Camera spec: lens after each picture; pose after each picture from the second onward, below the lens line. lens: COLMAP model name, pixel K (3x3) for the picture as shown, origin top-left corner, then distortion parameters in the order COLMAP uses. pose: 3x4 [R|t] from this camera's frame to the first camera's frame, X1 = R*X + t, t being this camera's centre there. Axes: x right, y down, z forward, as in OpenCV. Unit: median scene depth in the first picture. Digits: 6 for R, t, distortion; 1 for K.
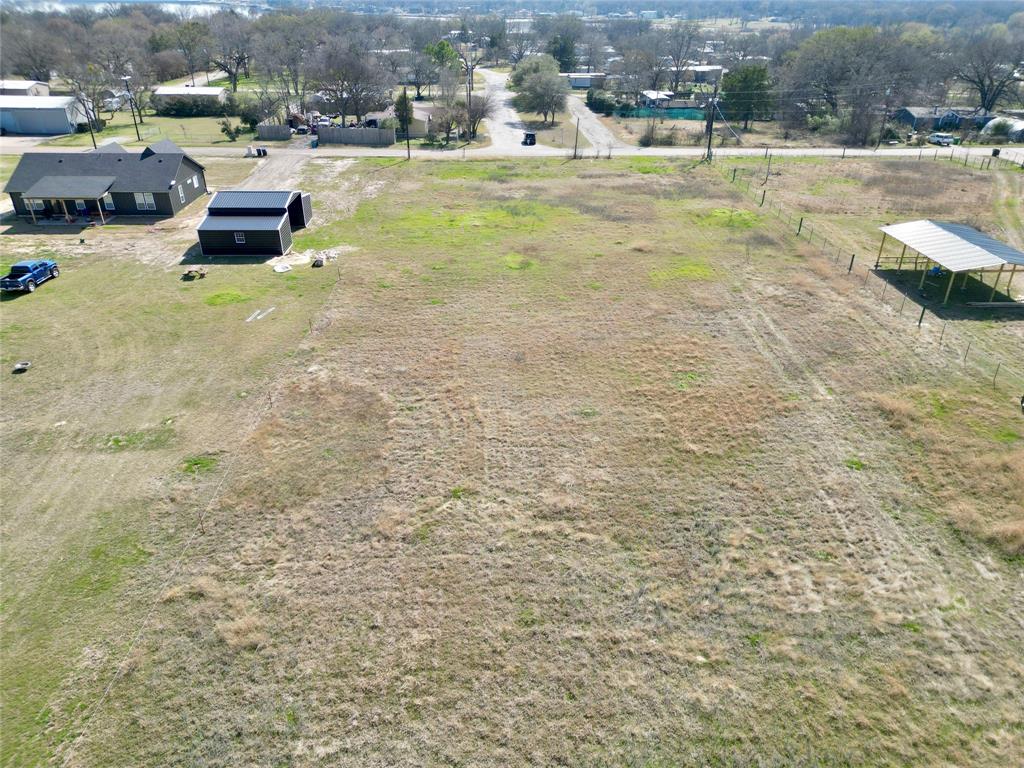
lens RADIAL K [[719.0, 0, 506.7], [0, 719.0, 381.1], [0, 0, 1]] dist [0.092773, -0.095678]
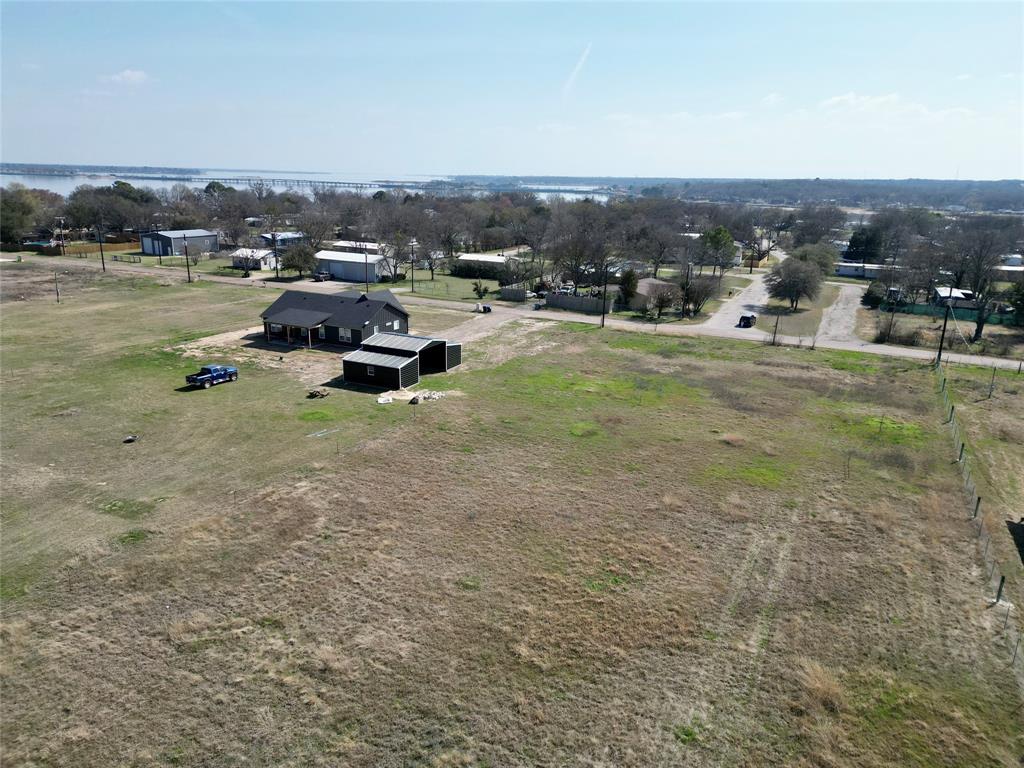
lens RADIAL K [[719.0, 0, 506.7], [0, 719.0, 381.1], [0, 0, 1]] dist [0.092773, -0.095678]
pose [[0.884862, 0.140500, -0.444160, 0.280812], [-0.235795, 0.957361, -0.166914, -0.033500], [0.401771, 0.252427, 0.880262, 0.066371]]
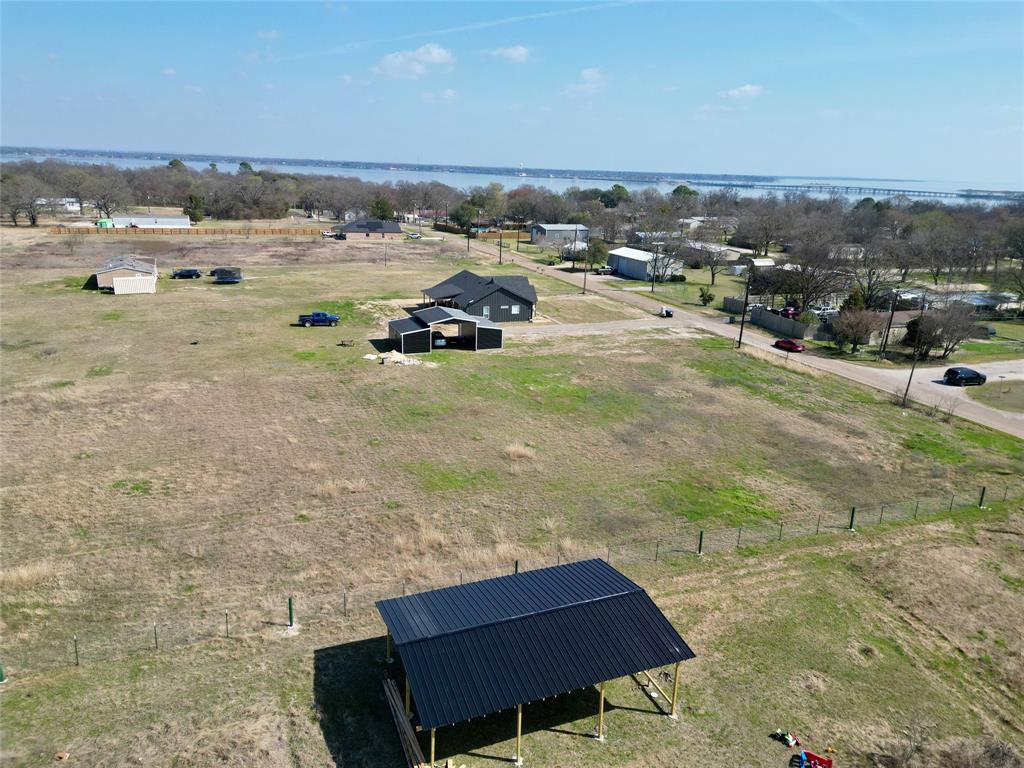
lens RADIAL K [[719.0, 0, 506.7], [0, 719.0, 381.1], [0, 0, 1]] dist [0.092773, -0.095678]
pose [[0.339954, 0.275404, -0.899213, 0.767216], [-0.476872, 0.874599, 0.087581, -0.279393], [0.810571, 0.399036, 0.428656, 0.526174]]
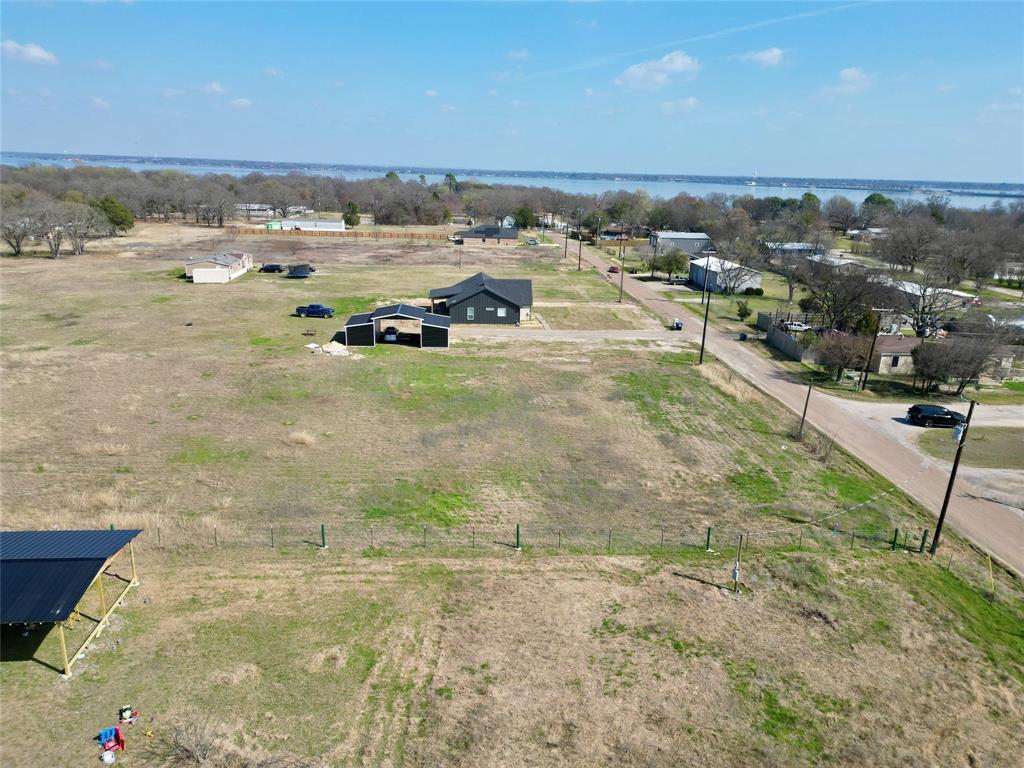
lens RADIAL K [[719.0, 0, 506.7], [0, 719.0, 381.1], [0, 0, 1]] dist [0.092773, -0.095678]
pose [[0.041436, 0.278926, -0.959418, 0.850530], [-0.502039, 0.836033, 0.221373, -0.476831], [0.863852, 0.472493, 0.174674, 0.888919]]
